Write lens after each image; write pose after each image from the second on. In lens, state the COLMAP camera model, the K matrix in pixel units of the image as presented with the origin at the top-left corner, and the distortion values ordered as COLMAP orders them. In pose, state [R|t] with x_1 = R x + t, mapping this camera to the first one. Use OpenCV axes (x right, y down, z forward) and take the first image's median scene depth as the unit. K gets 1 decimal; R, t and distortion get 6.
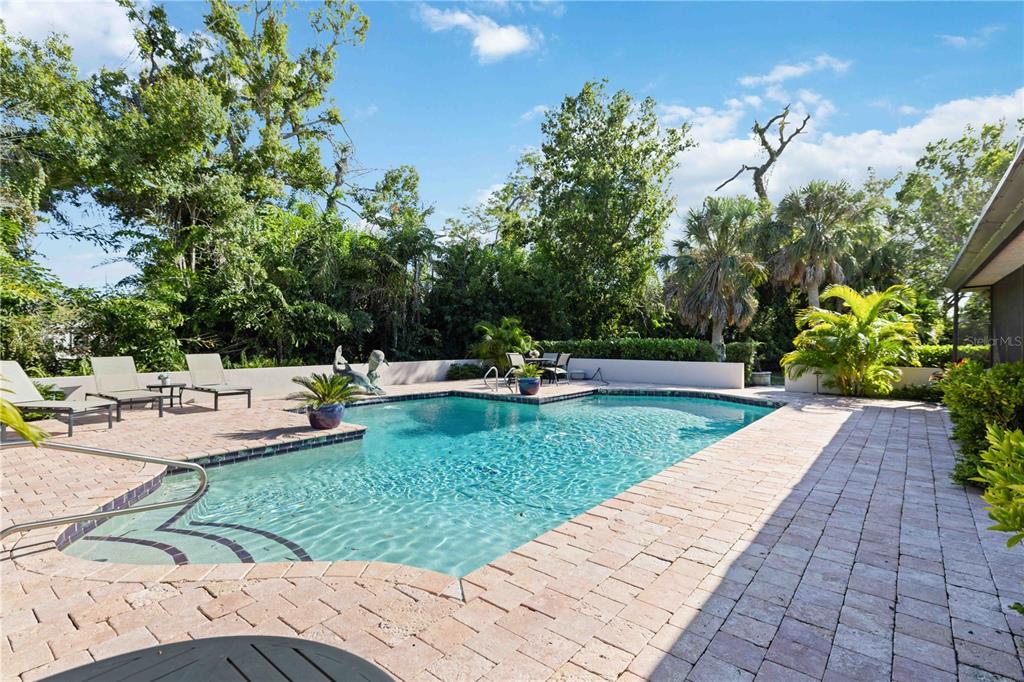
lens RADIAL K [[487.8, 0, 512.5], [0, 487.8, 344.3], [0, 0, 1]] dist [-0.000281, -0.000029]
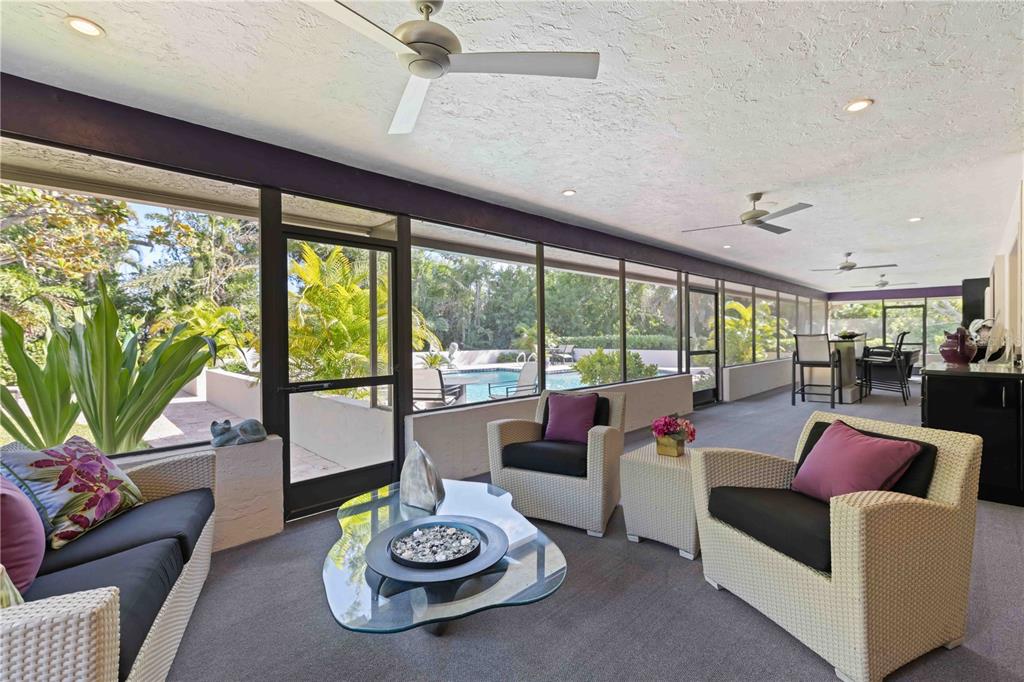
lens RADIAL K [[443.2, 0, 511.6], [0, 443.2, 341.6], [0, 0, 1]] dist [0.001832, 0.000083]
pose [[0.992427, -0.005162, -0.122726, 0.071921], [0.005534, 0.999981, 0.002686, 0.002598], [0.122710, -0.003345, 0.992437, -0.325333]]
